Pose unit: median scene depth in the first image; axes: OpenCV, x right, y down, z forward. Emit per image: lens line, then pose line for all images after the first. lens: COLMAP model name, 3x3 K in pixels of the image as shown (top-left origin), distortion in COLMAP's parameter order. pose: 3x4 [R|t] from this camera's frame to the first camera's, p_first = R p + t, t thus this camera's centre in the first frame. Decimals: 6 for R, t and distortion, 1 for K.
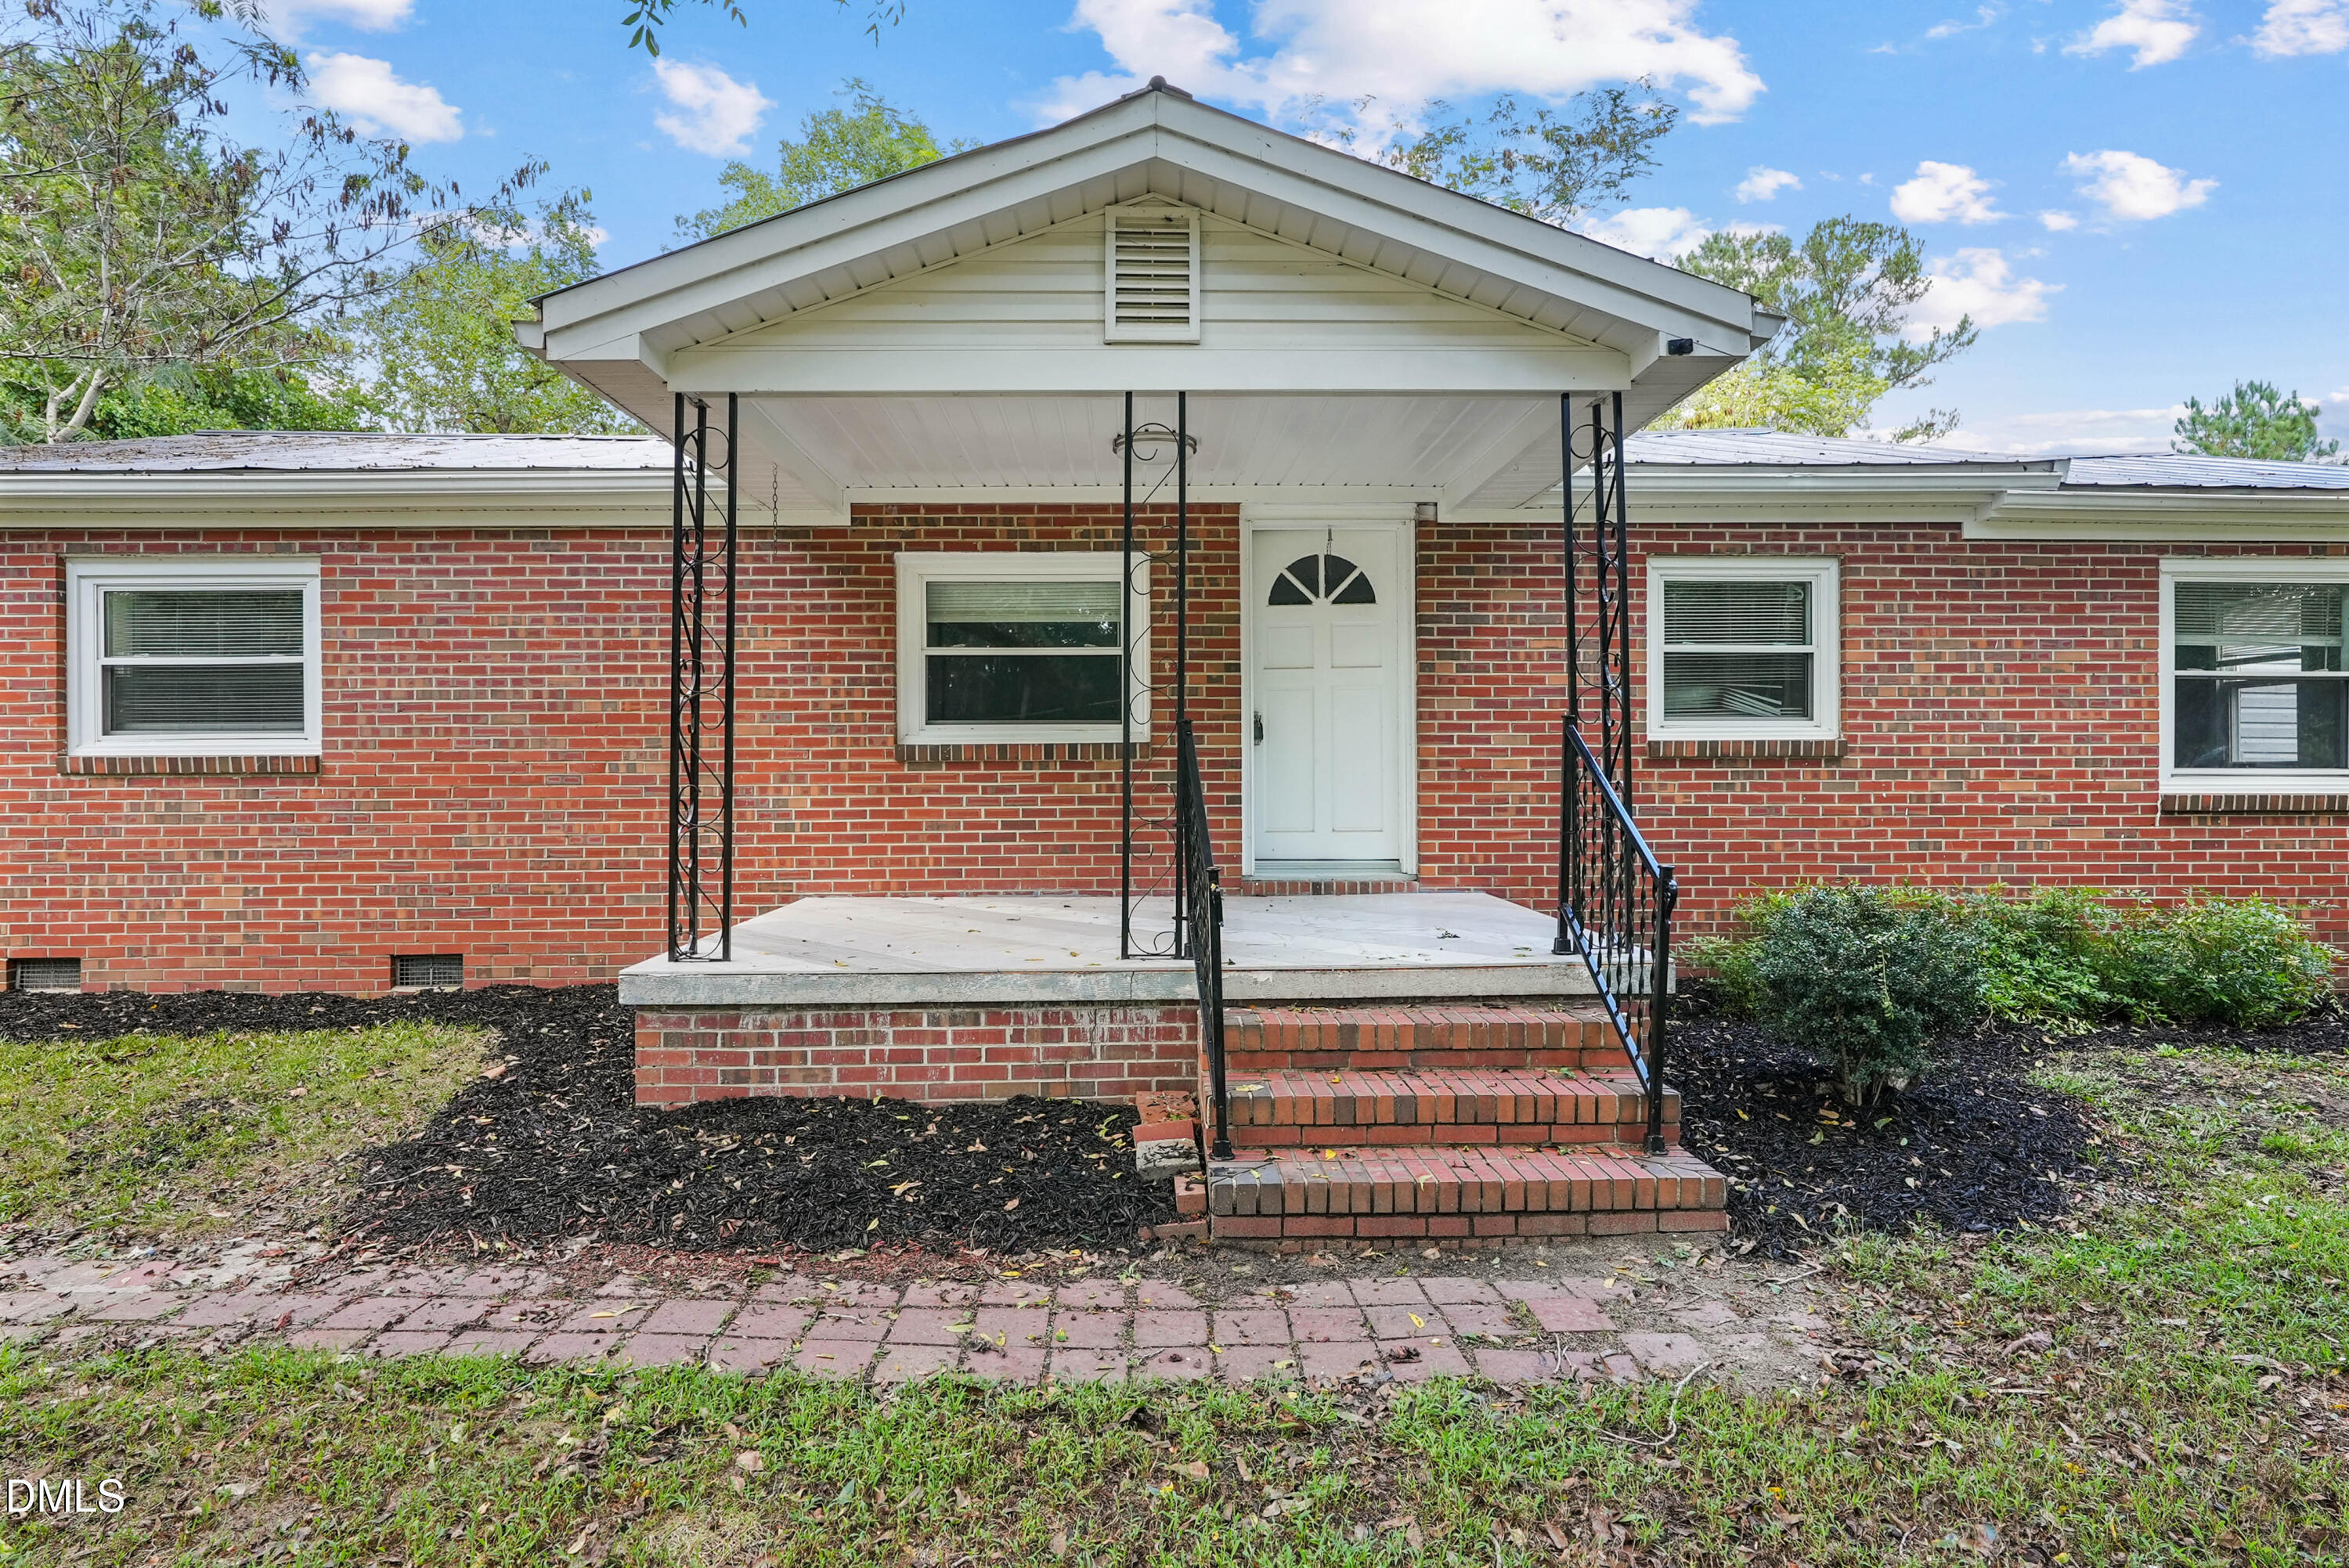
lens RADIAL K [[1249.1, 0, 1156.2], [0, 1249.1, 776.8], [0, 0, 1]] dist [-0.003280, 0.000081]
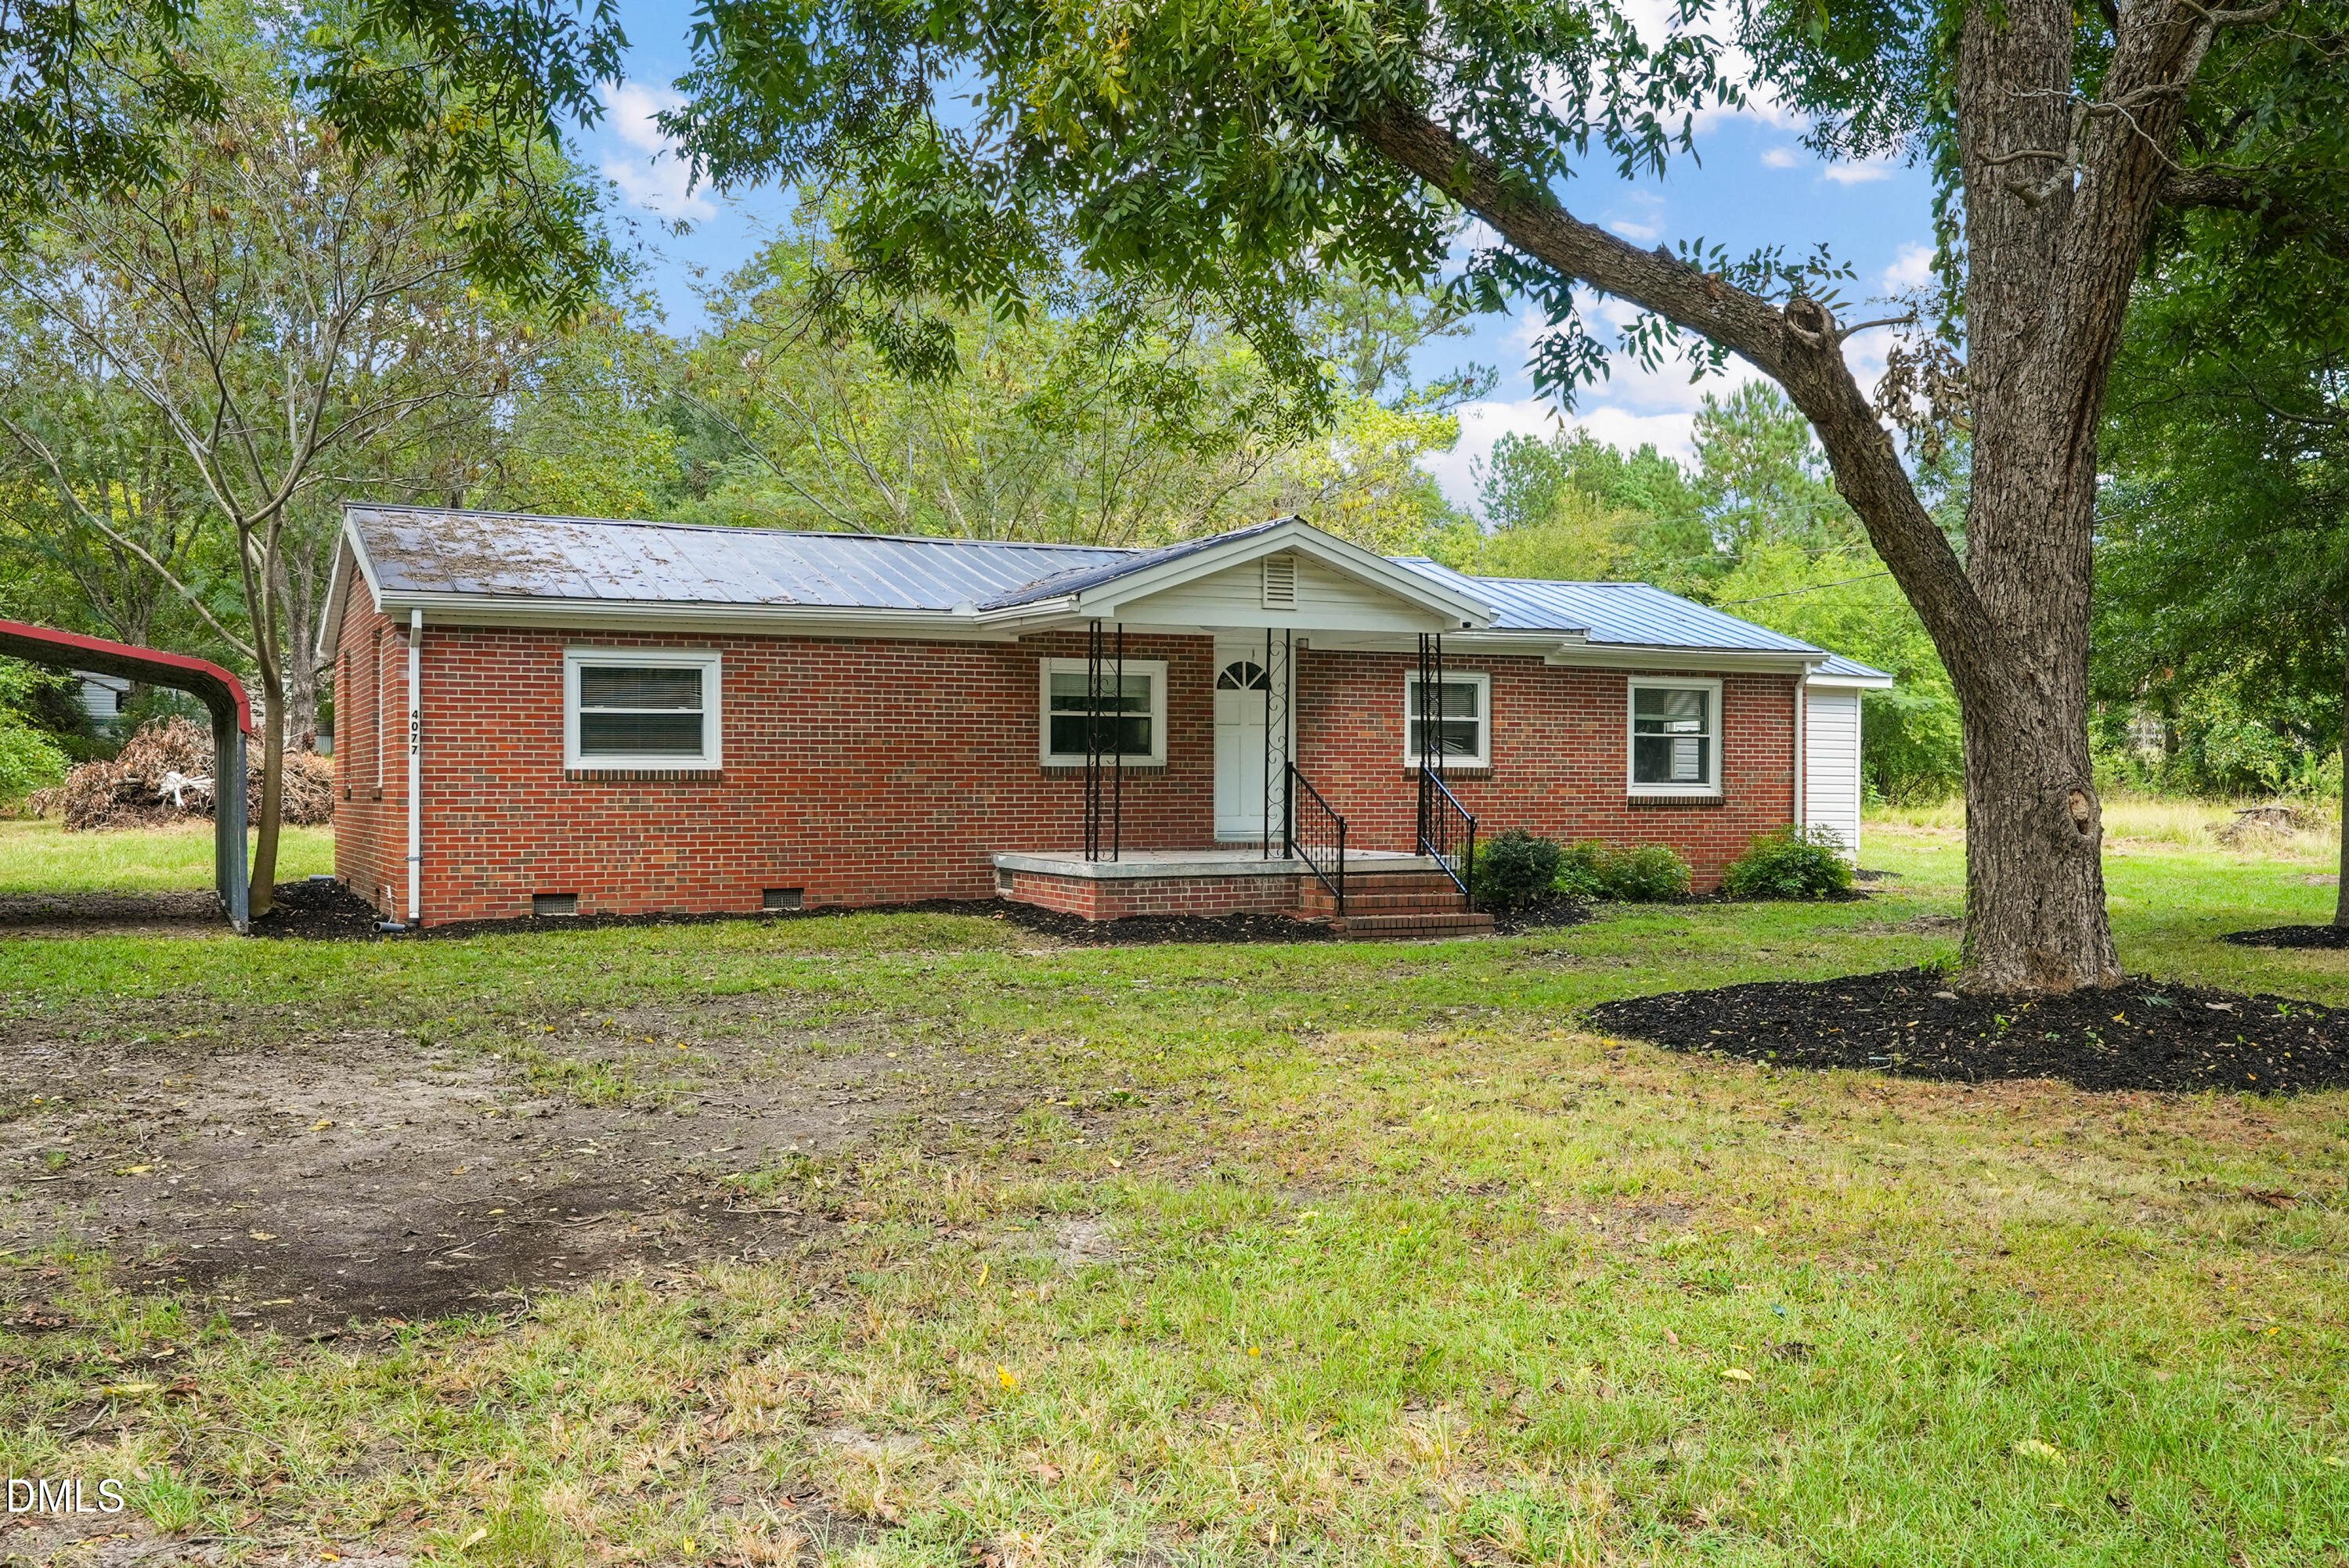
lens RADIAL K [[1985.9, 0, 1180.2], [0, 1985.9, 789.9], [0, 0, 1]] dist [0.005160, -0.001884]
pose [[0.912163, 0.003569, 0.409813, -1.178843], [-0.004031, 0.999992, 0.000264, 0.006267], [-0.409809, -0.001893, 0.912169, -1.646837]]
